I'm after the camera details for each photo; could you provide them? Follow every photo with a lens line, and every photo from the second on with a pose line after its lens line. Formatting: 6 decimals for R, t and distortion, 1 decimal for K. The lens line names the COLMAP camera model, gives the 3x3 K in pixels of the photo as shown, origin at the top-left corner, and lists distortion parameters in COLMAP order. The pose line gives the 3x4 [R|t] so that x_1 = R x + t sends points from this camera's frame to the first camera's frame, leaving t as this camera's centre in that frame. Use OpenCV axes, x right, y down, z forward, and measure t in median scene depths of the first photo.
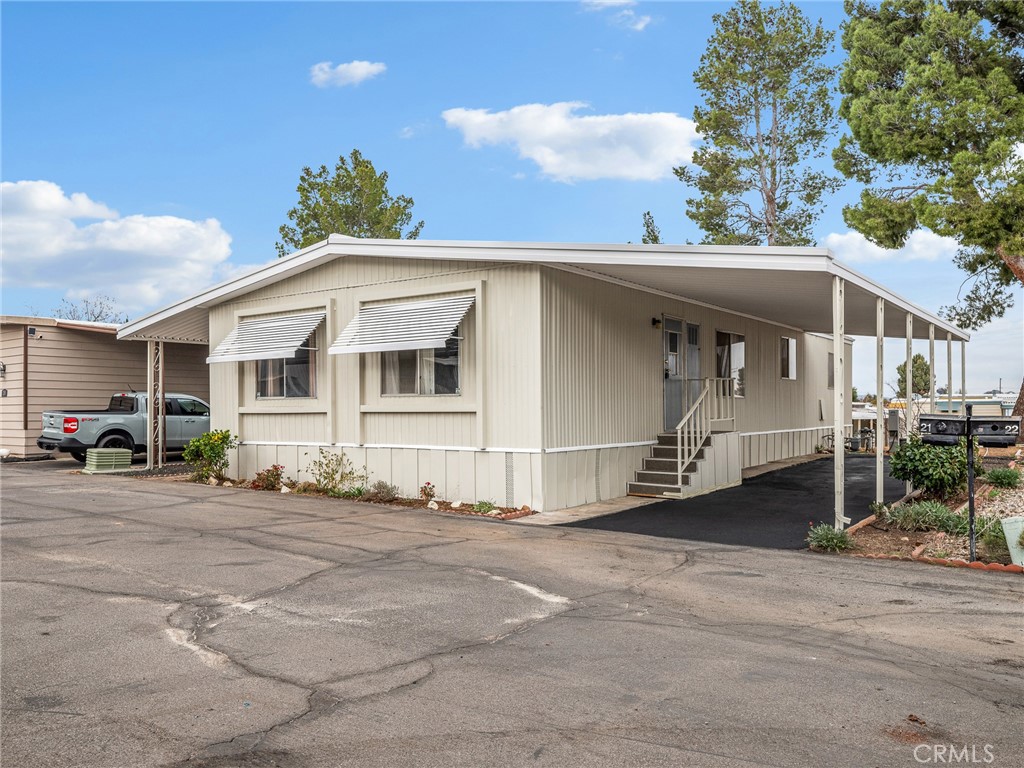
lens RADIAL K [[779.6, 0, 512.6], [0, 779.6, 386.7], [0, 0, 1]] dist [0.000248, -0.000012]
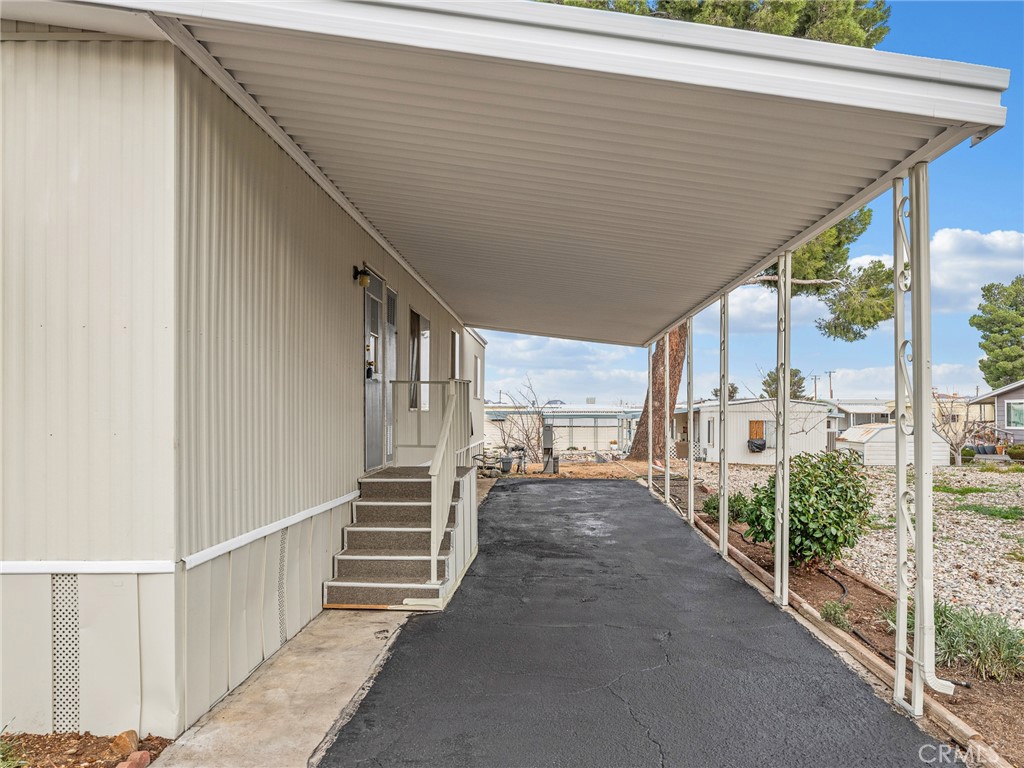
lens RADIAL K [[747.7, 0, 528.9], [0, 747.7, 401.7], [0, 0, 1]] dist [-0.004489, -0.003409]
pose [[0.802231, 0.008692, 0.596950, -0.034320], [-0.013721, 0.999898, 0.003880, 0.002816], [-0.596856, -0.011303, 0.802269, 0.560371]]
